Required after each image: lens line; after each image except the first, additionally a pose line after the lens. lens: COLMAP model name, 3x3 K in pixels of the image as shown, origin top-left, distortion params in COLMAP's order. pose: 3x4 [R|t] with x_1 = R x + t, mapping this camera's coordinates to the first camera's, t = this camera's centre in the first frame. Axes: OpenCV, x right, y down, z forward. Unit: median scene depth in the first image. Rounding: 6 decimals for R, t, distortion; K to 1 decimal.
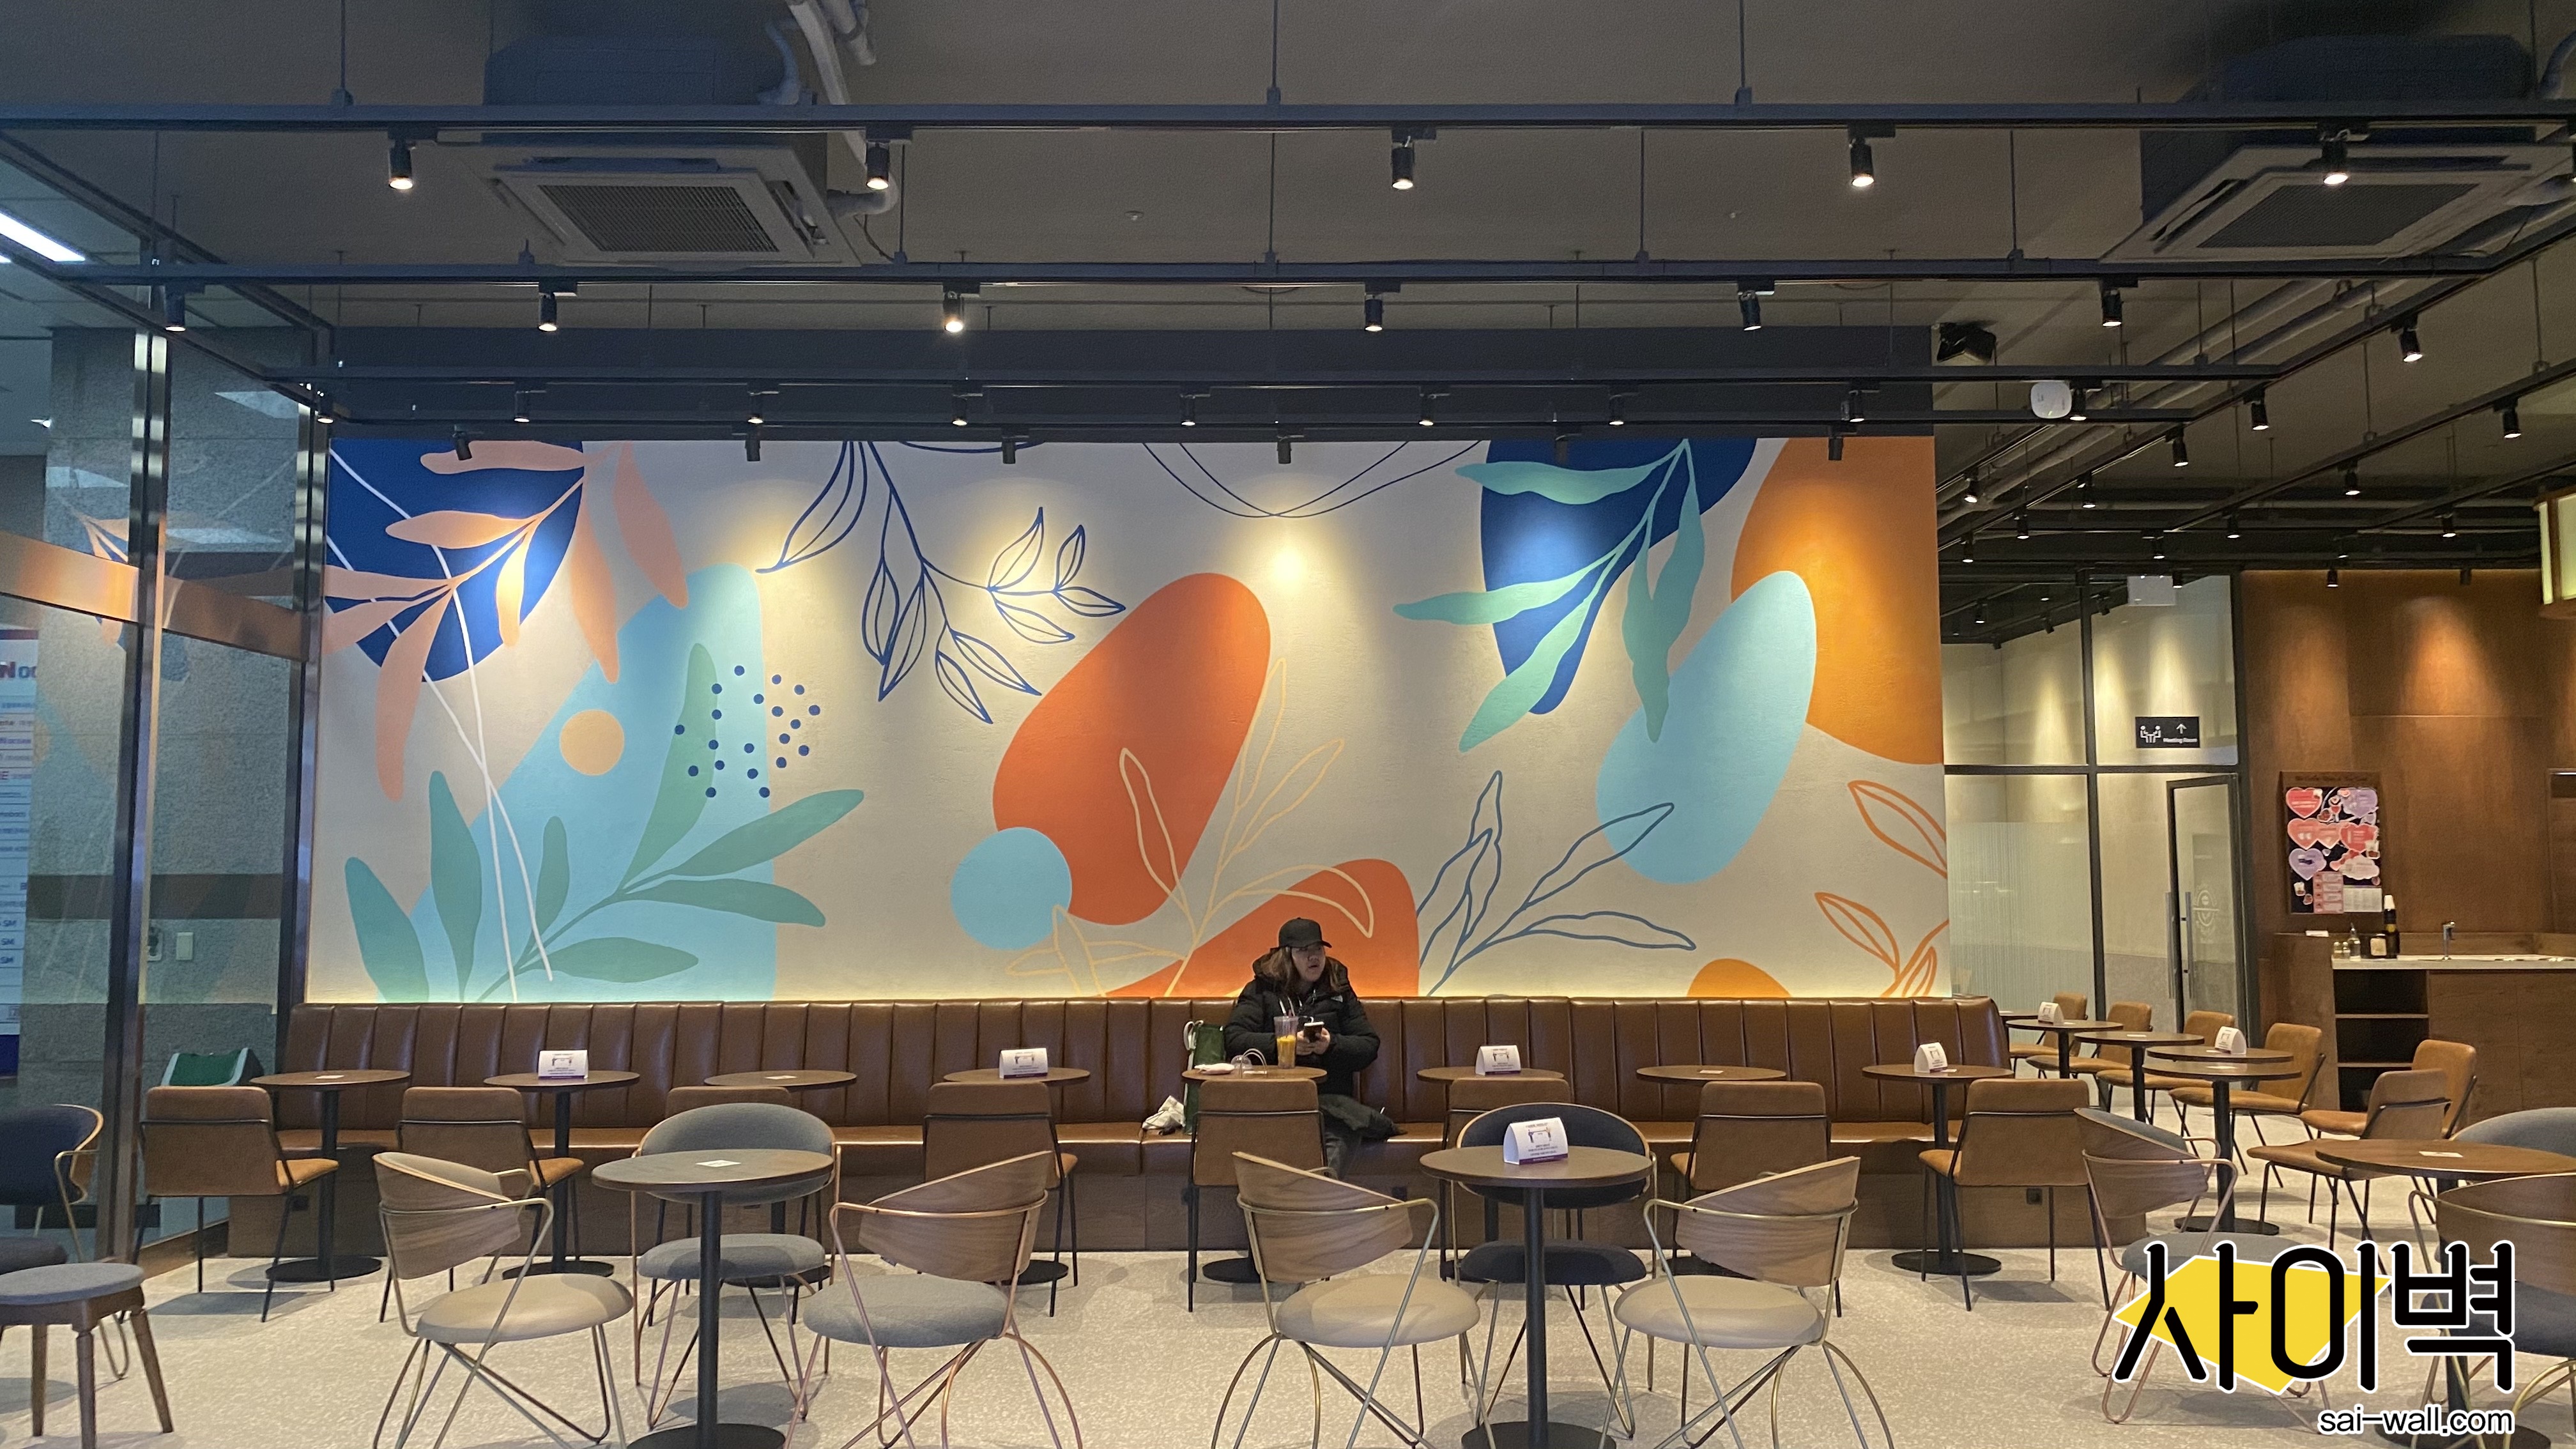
lens RADIAL K [[1979.0, 0, 1282.4], [0, 1979.0, 732.4], [0, 0, 1]] dist [0.067464, -0.008566]
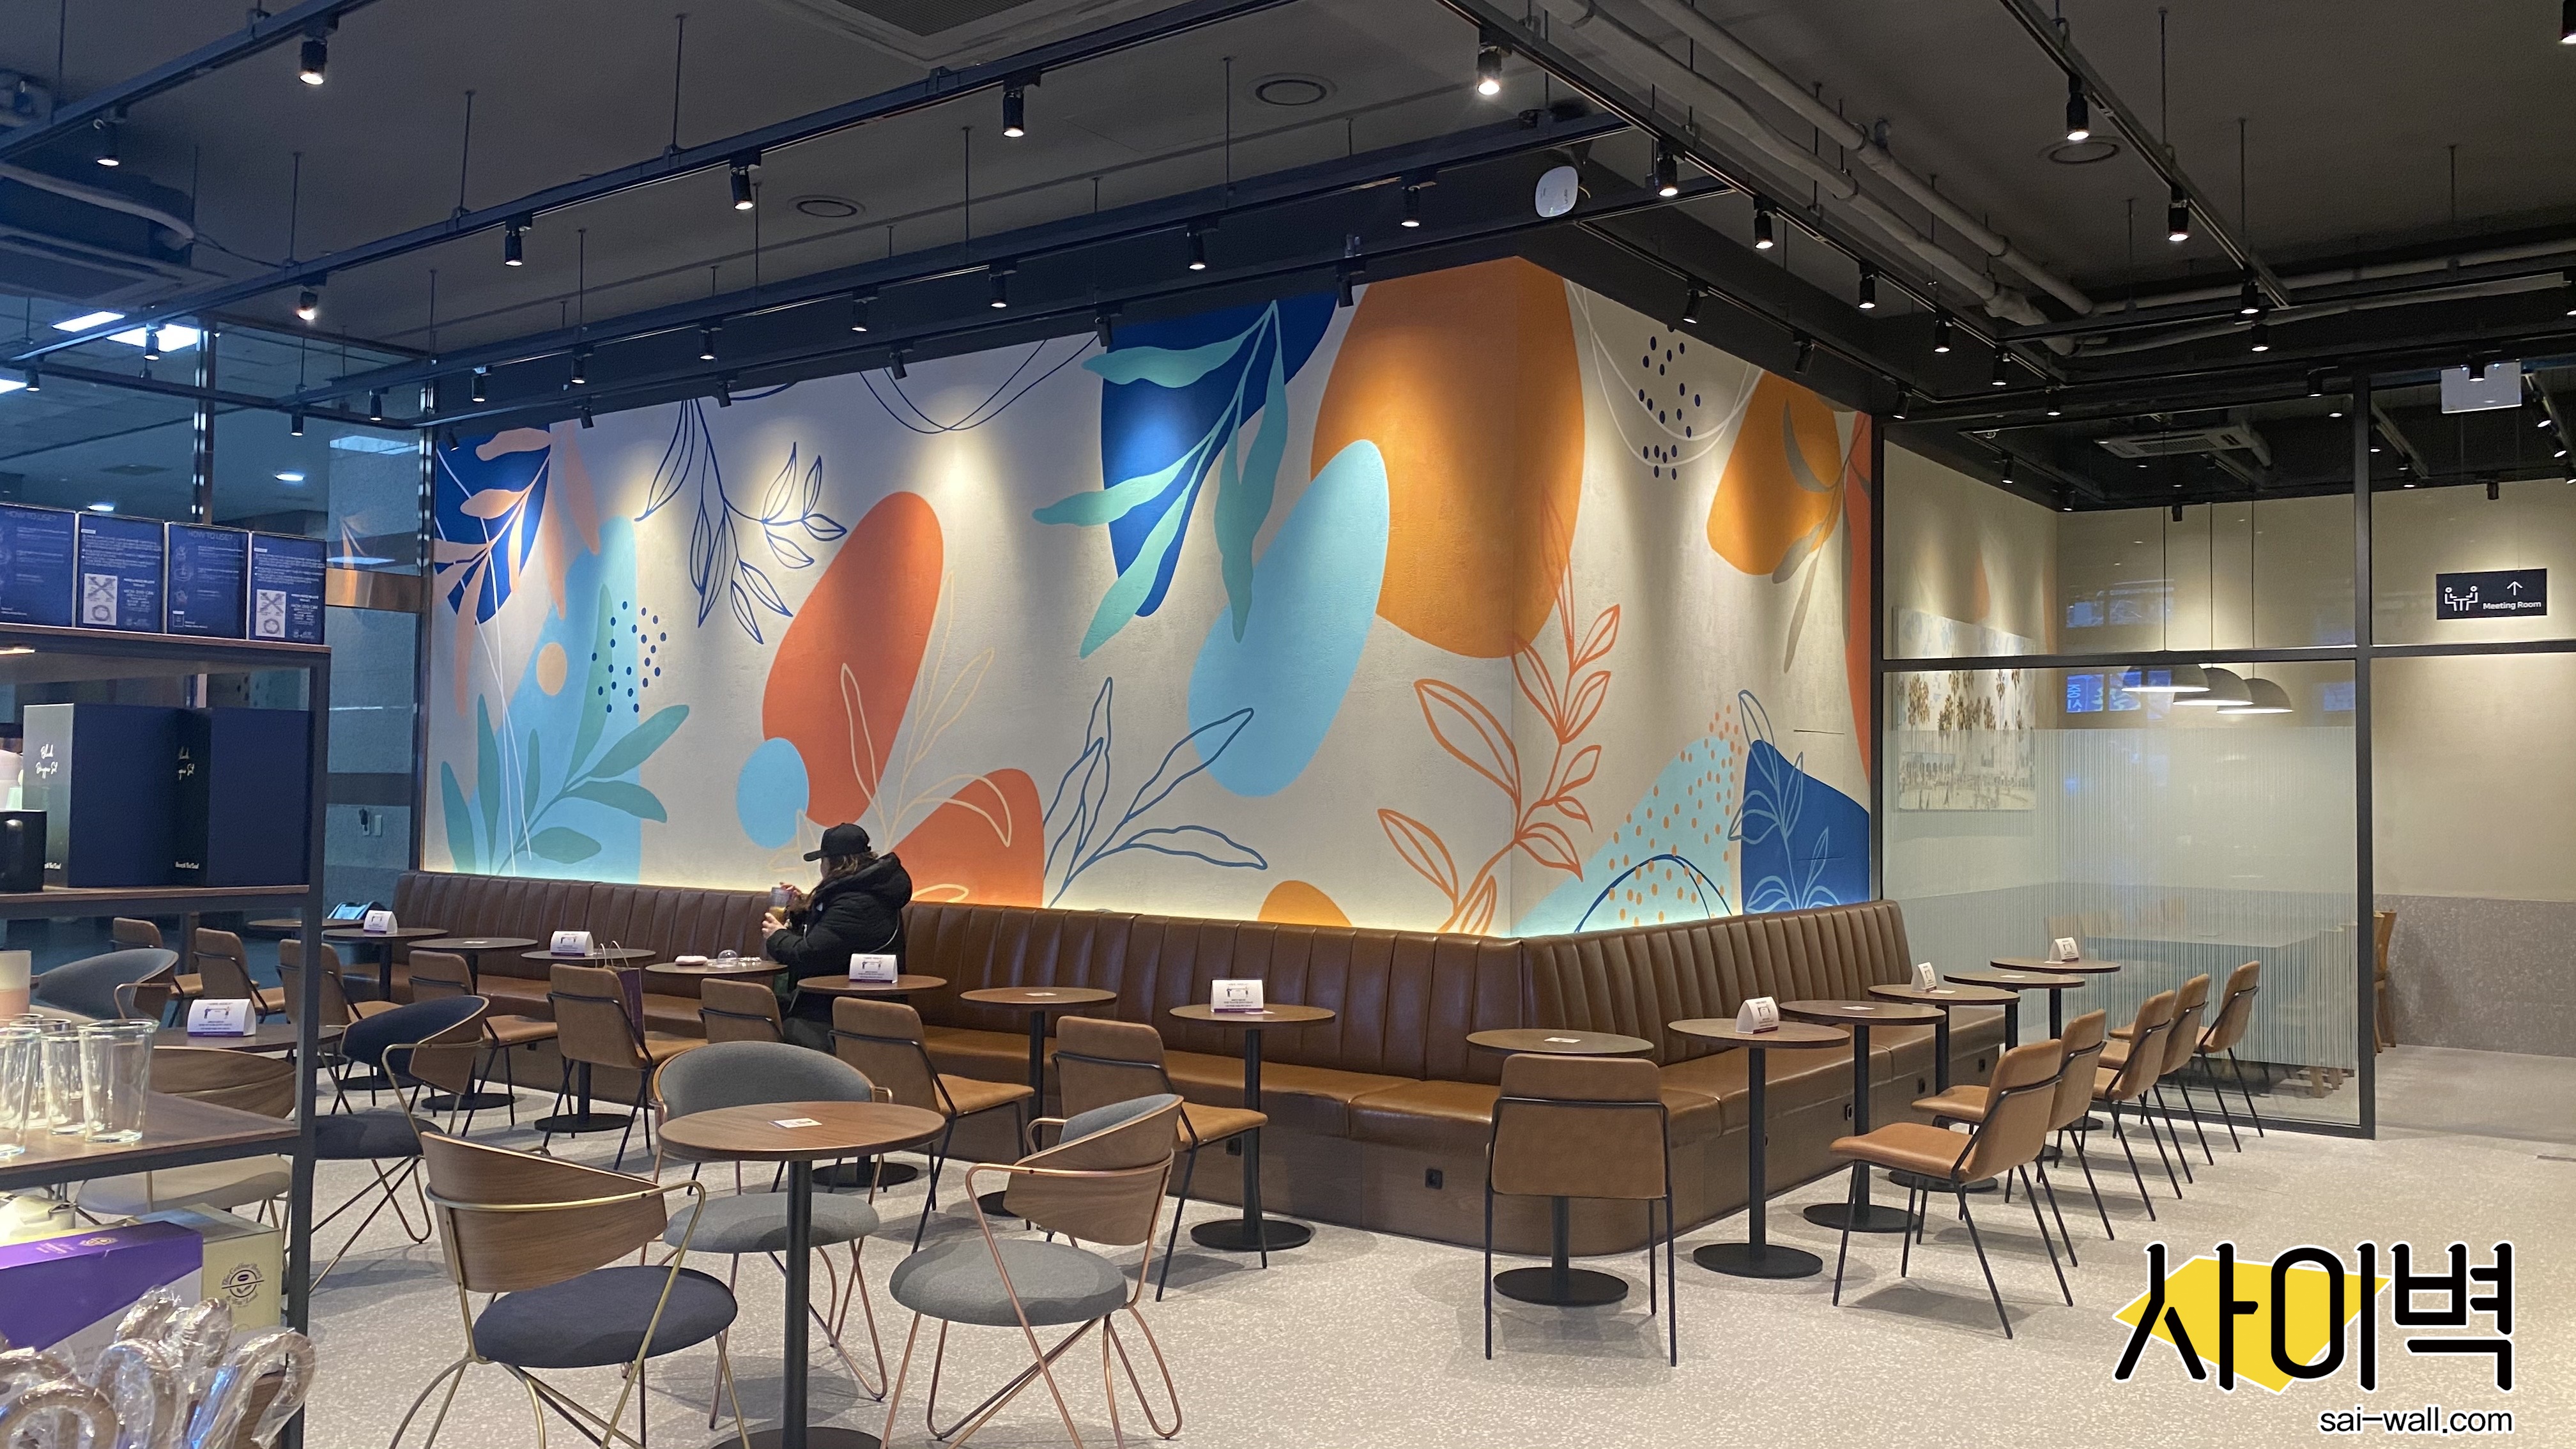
lens RADIAL K [[1979.0, 0, 1286.0], [0, 1979.0, 720.1], [0, 0, 1]] dist [0.067464, -0.008566]
pose [[0.797903, -0.008217, -0.602730, 0.754035], [0.029754, 0.999225, 0.025766, 0.018192], [0.602051, -0.038492, 0.797529, 0.287282]]
